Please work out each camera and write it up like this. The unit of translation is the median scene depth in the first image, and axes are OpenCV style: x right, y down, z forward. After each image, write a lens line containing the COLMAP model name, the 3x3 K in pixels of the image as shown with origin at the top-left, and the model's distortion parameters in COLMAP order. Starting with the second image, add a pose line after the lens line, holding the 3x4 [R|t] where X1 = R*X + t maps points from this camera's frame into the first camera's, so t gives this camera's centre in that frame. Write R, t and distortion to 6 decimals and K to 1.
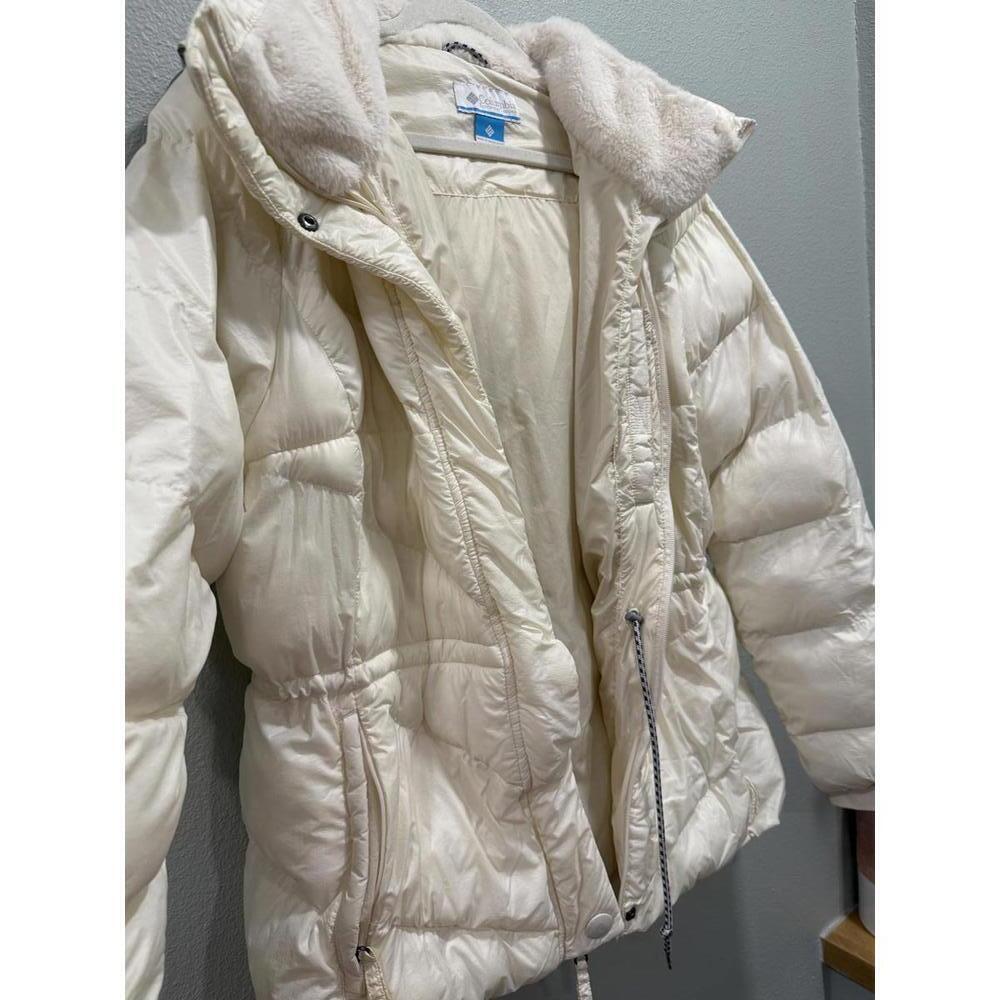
lens RADIAL K [[632.1, 0, 501.7], [0, 632.1, 449.3], [0, 0, 1]] dist [-0.001028, -0.032828]
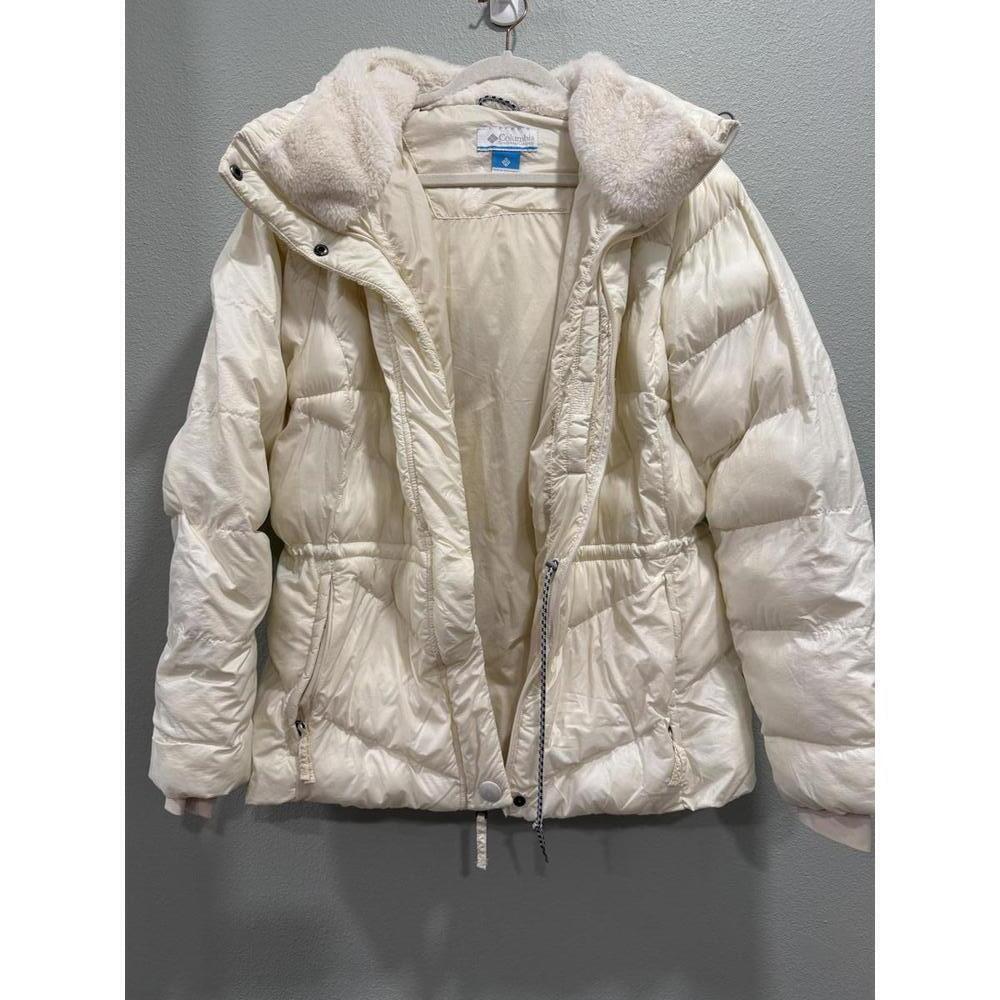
lens RADIAL K [[632.1, 0, 501.7], [0, 632.1, 449.3], [0, 0, 1]] dist [-0.001028, -0.032828]
pose [[0.858132, 0.110965, -0.501294, 0.729222], [-0.104507, 0.993676, 0.041057, 0.013839], [0.502680, 0.017156, 0.864302, -0.089279]]
